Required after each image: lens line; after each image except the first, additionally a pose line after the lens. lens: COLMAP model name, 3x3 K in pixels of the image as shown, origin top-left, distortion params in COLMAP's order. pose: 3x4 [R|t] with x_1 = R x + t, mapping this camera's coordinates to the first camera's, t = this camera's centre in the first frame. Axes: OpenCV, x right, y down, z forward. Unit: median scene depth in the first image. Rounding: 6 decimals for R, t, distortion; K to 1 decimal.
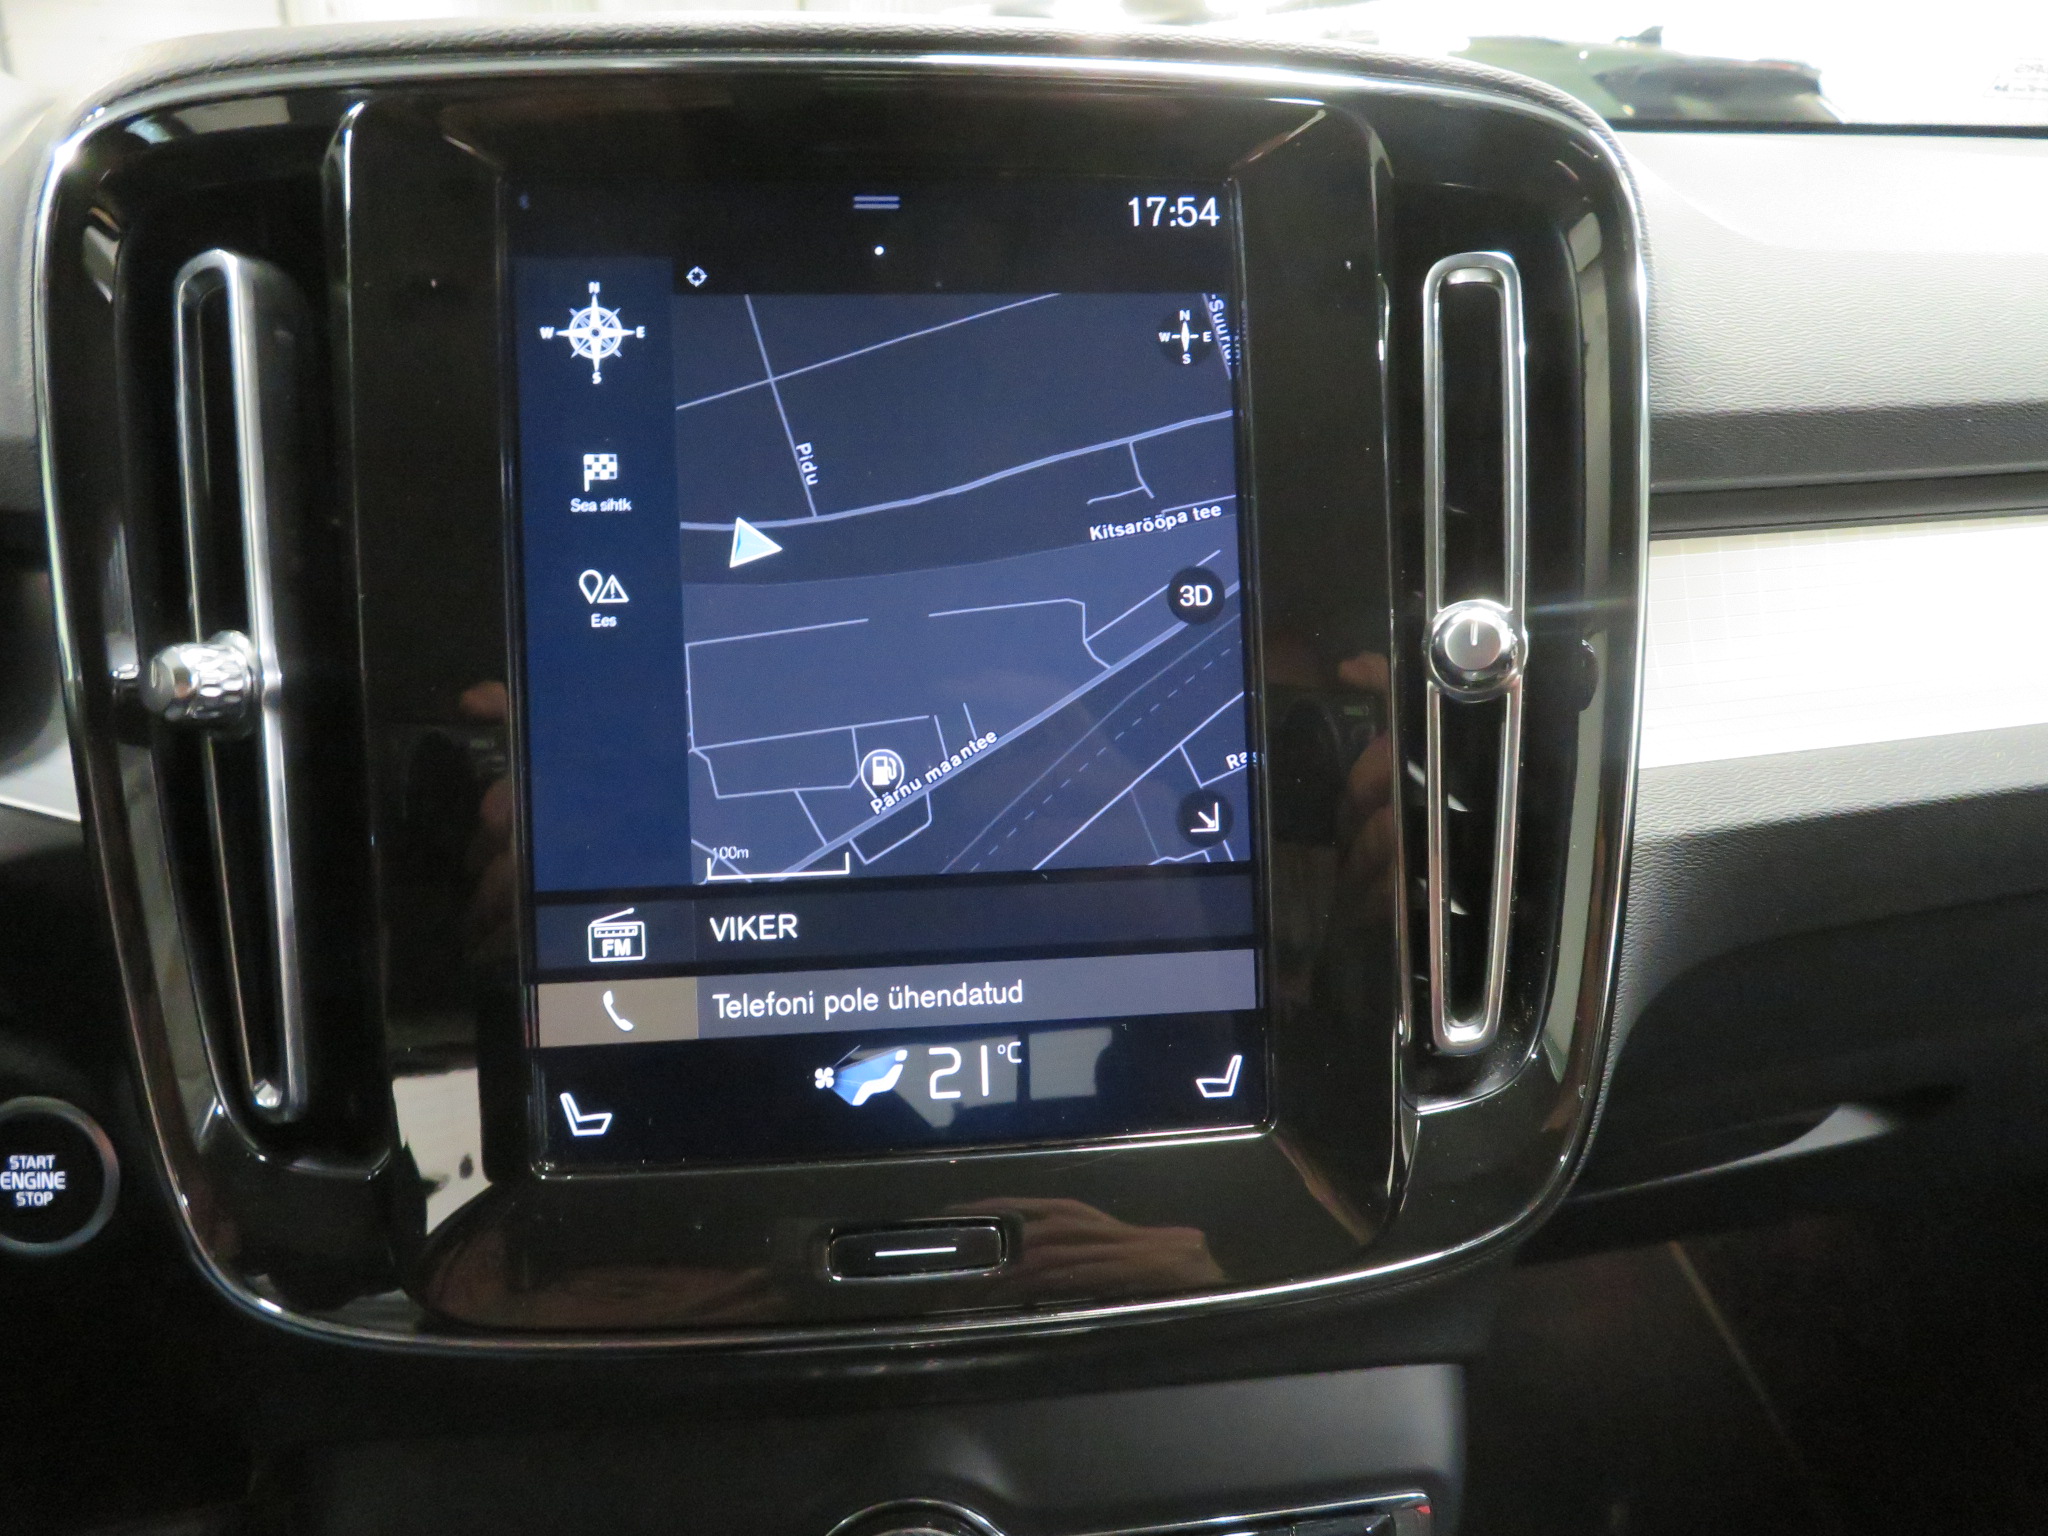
lens RADIAL K [[1506.6, 0, 1024.0], [0, 1506.6, 768.0], [0, 0, 1]] dist [-0.028664, -0.000504]
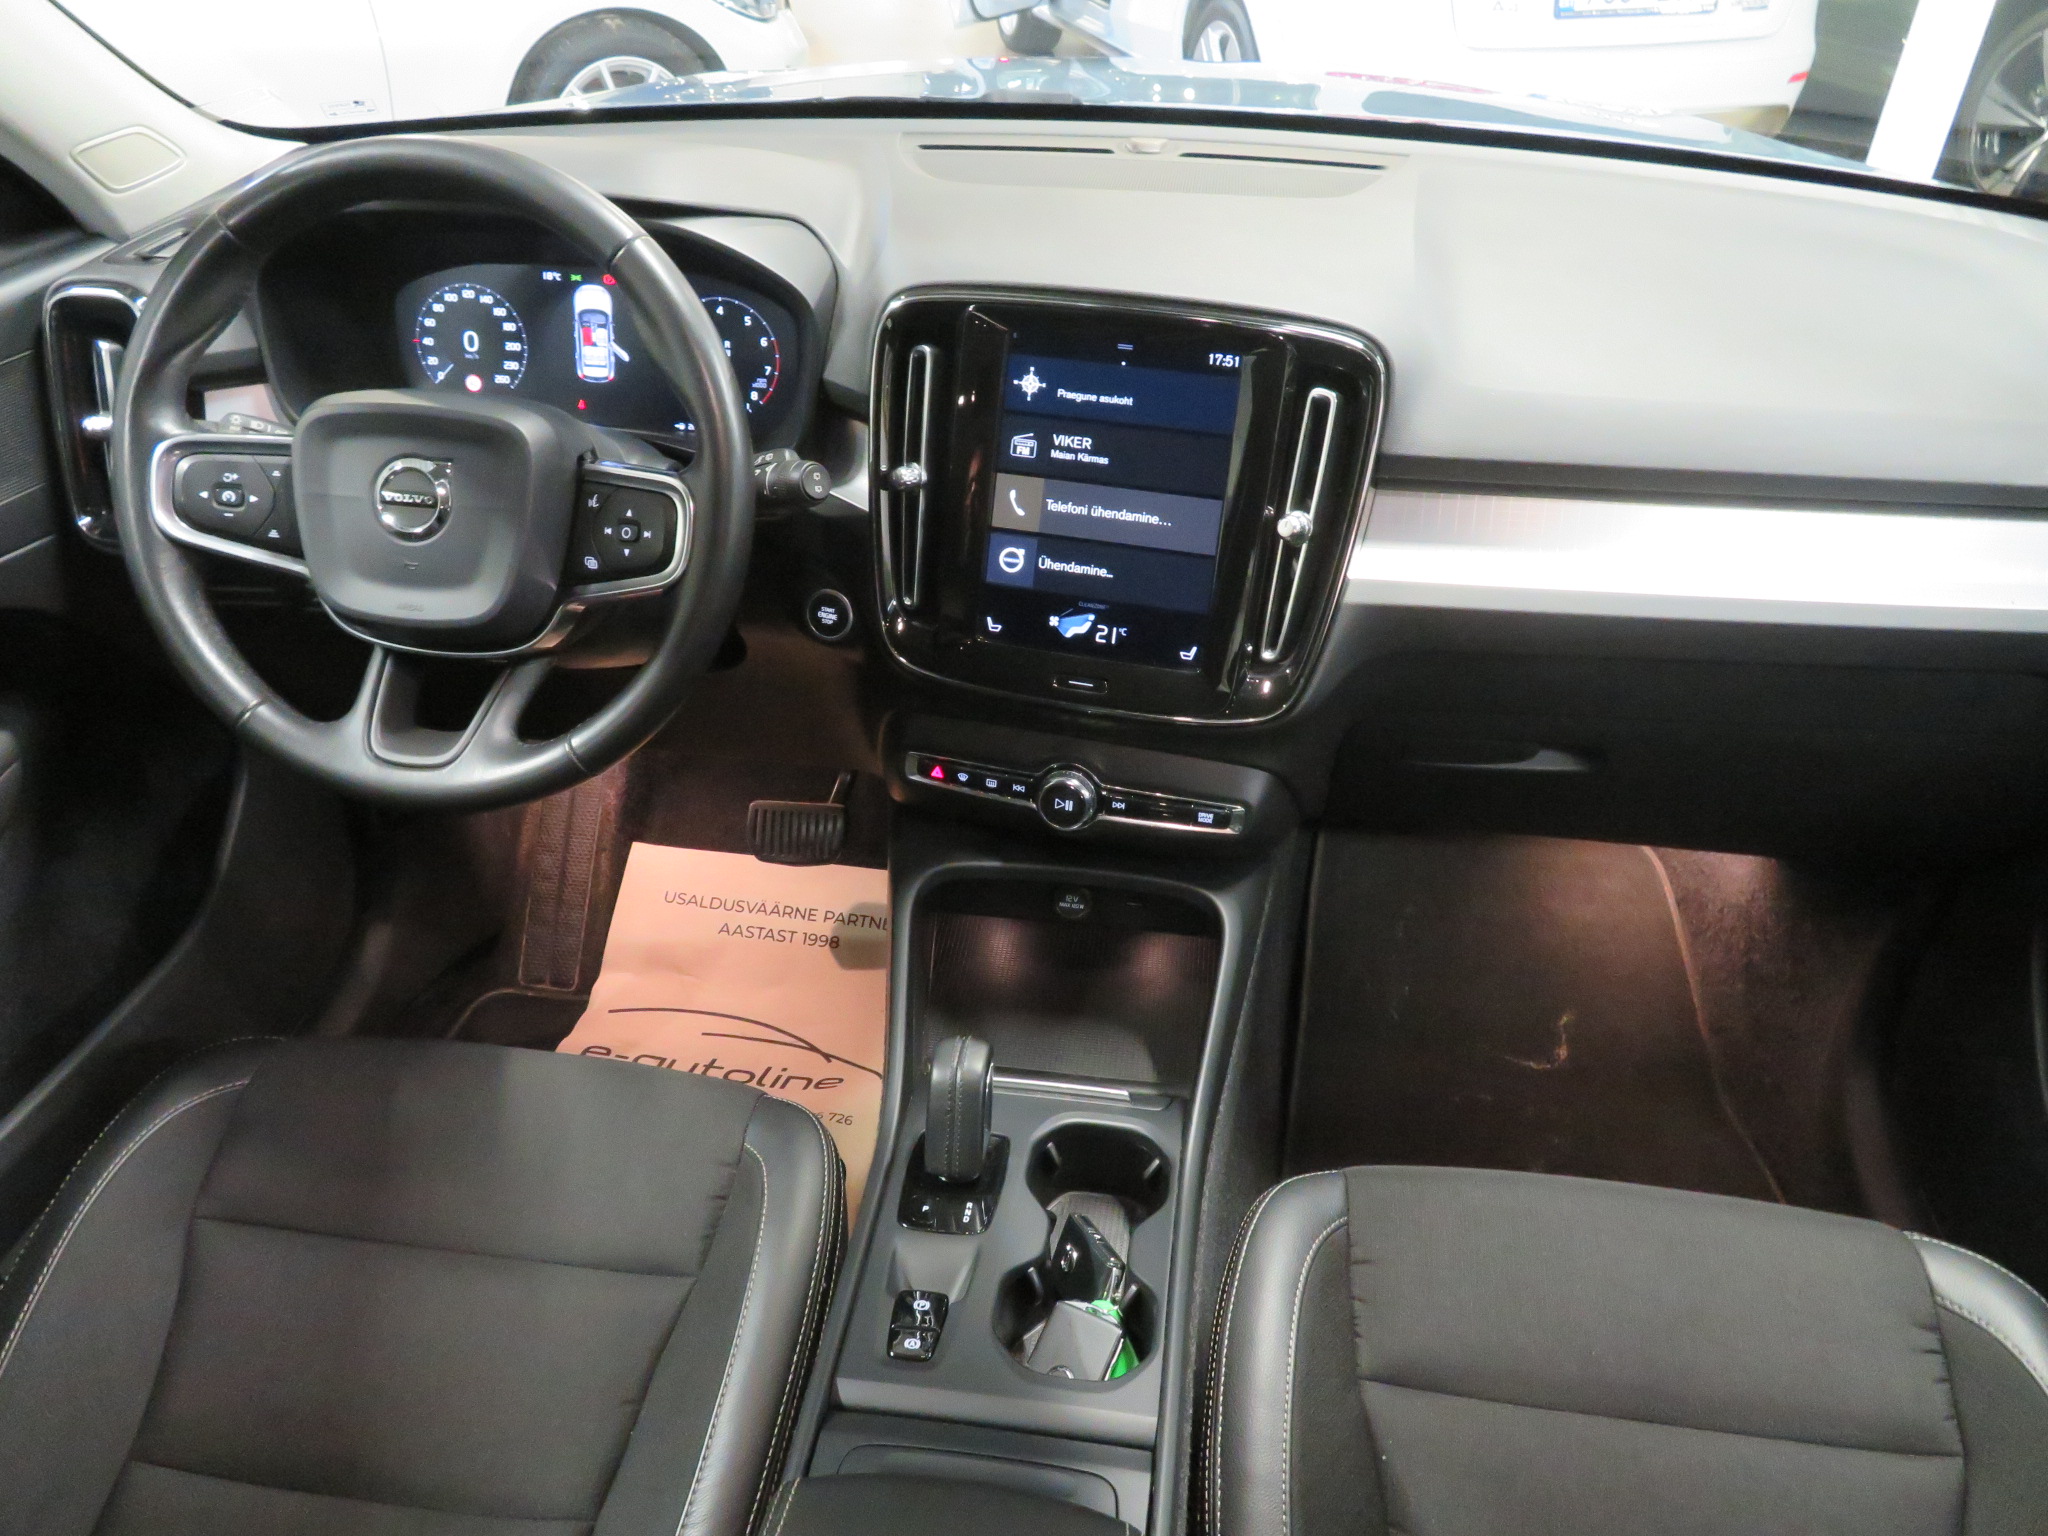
lens RADIAL K [[1506.6, 0, 1024.0], [0, 1506.6, 768.0], [0, 0, 1]] dist [-0.028664, -0.000504]
pose [[0.926720, 0.219307, -0.305114, 0.835812], [-0.132370, 0.950494, 0.281138, -0.405632], [0.351665, -0.220149, 0.909872, -2.039242]]
